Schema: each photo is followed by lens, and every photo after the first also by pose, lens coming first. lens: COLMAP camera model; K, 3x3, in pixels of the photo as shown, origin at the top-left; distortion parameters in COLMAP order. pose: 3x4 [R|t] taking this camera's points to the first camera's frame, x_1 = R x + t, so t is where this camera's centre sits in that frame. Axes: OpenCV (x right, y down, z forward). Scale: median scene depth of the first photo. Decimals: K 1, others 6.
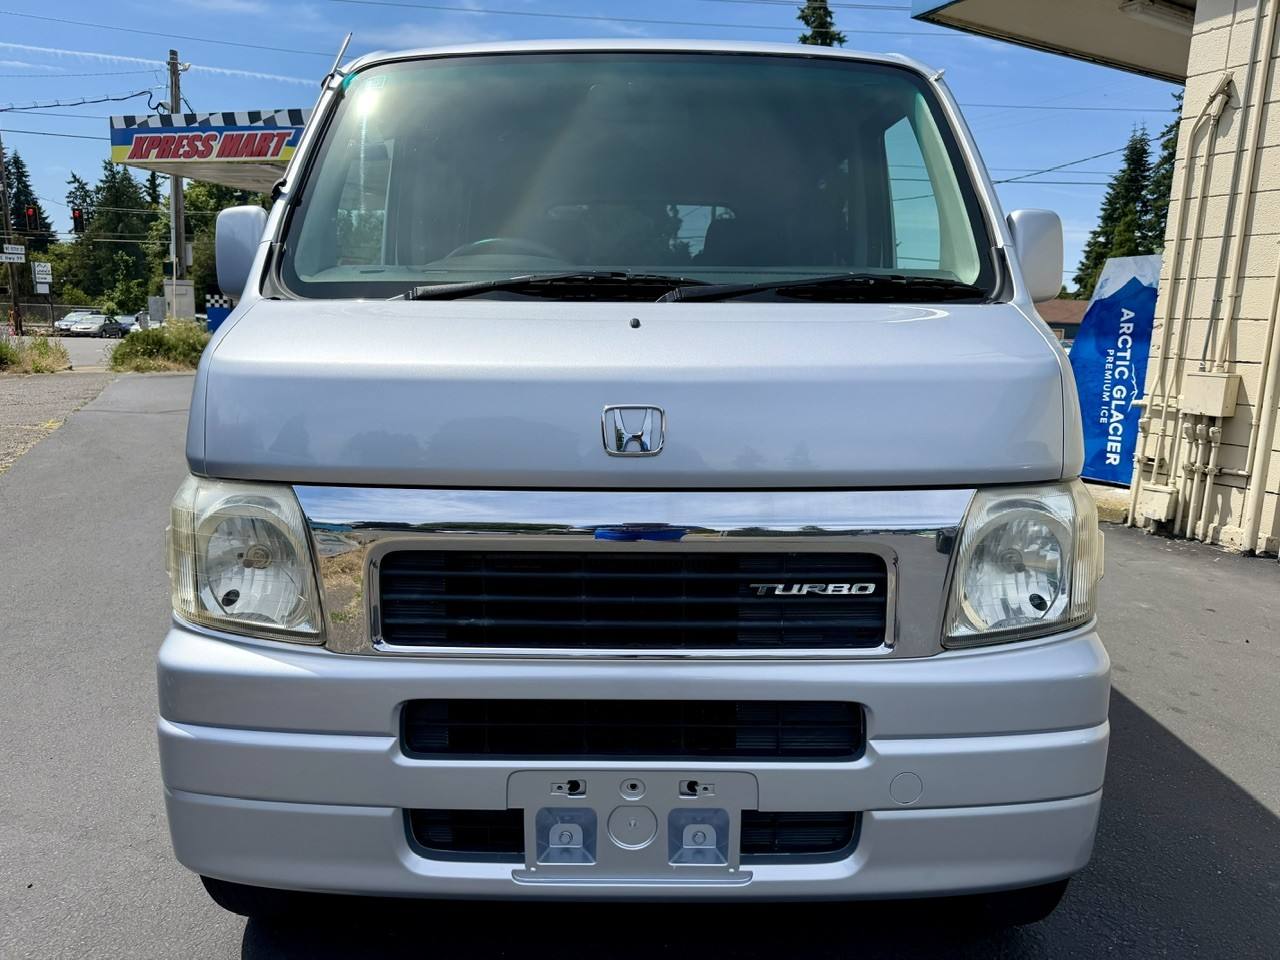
lens RADIAL K [[906.7, 0, 650.1], [0, 906.7, 485.1], [0, 0, 1]] dist [0.075365, -0.102258]
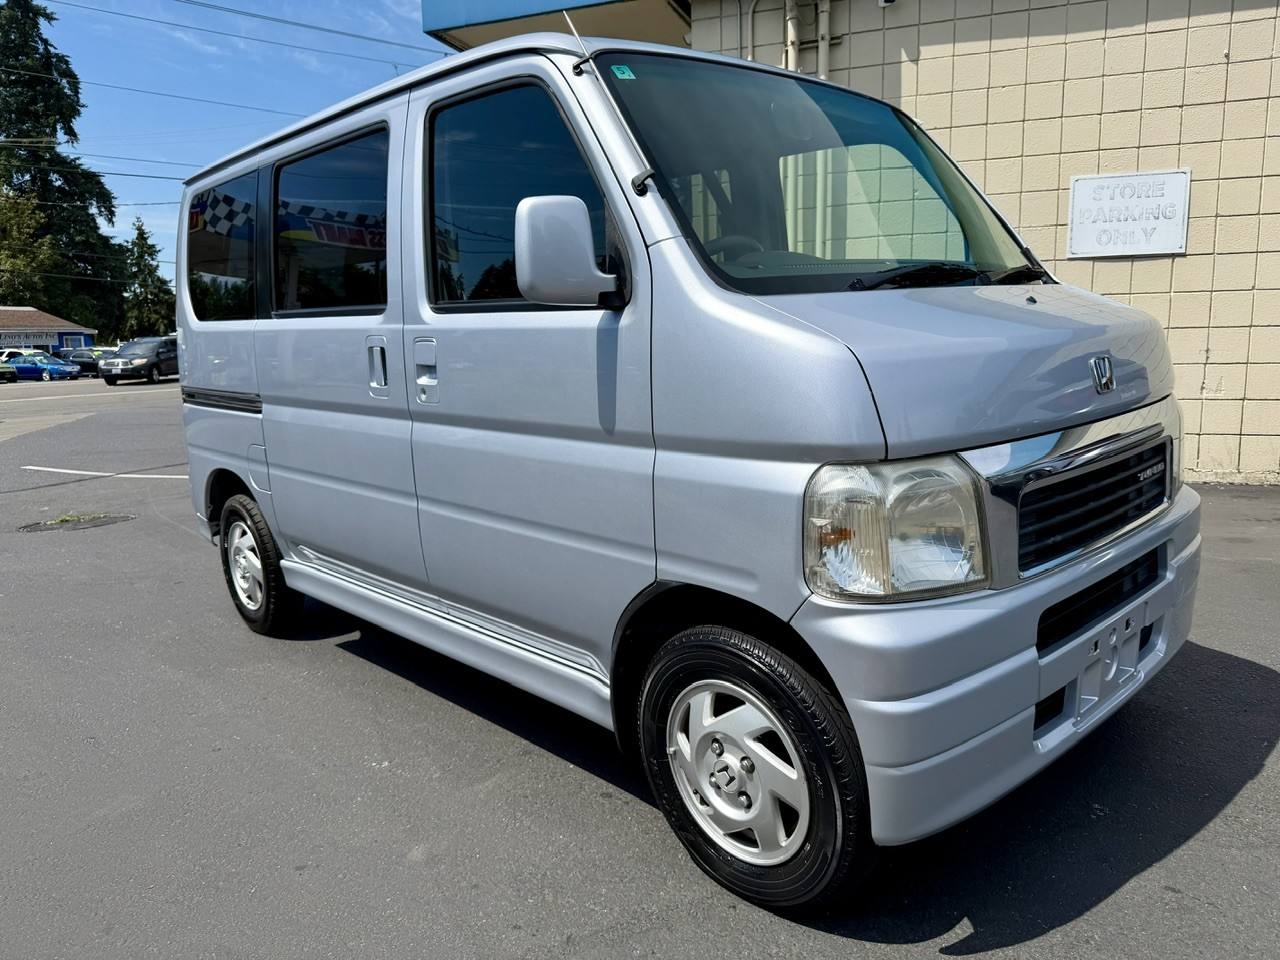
lens RADIAL K [[906.7, 0, 650.1], [0, 906.7, 485.1], [0, 0, 1]] dist [0.075365, -0.102258]
pose [[0.722717, -0.162486, 0.671773, -1.407542], [0.166512, 0.984277, 0.058935, -0.088748], [-0.670787, 0.069265, 0.738409, 0.424098]]
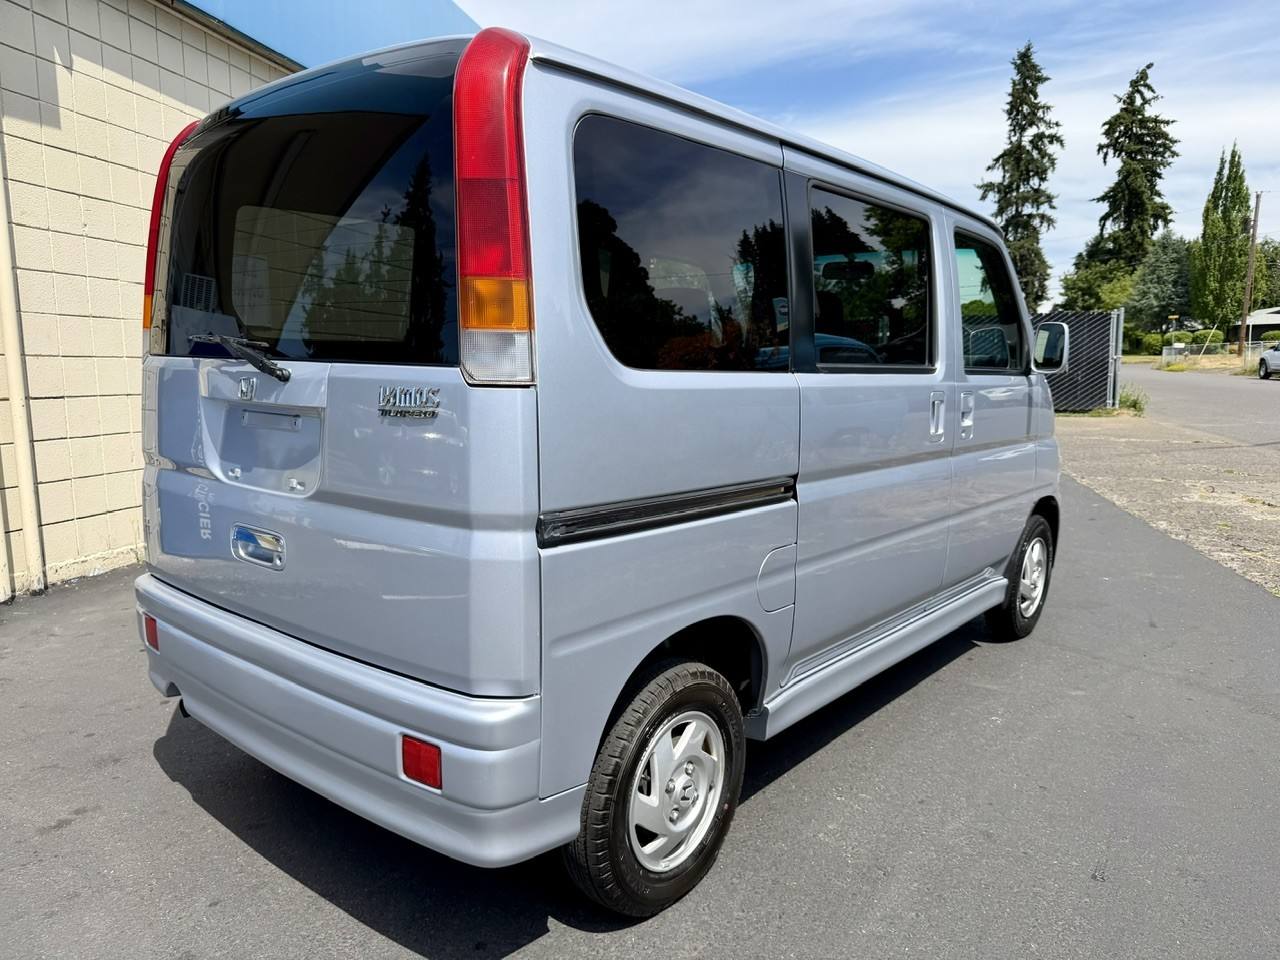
lens RADIAL K [[906.7, 0, 650.1], [0, 906.7, 485.1], [0, 0, 1]] dist [0.075365, -0.102258]
pose [[-0.778275, -0.105327, 0.619027, -1.368350], [0.089186, 0.957295, 0.275013, -0.785351], [-0.621558, 0.269244, -0.735645, 4.069794]]
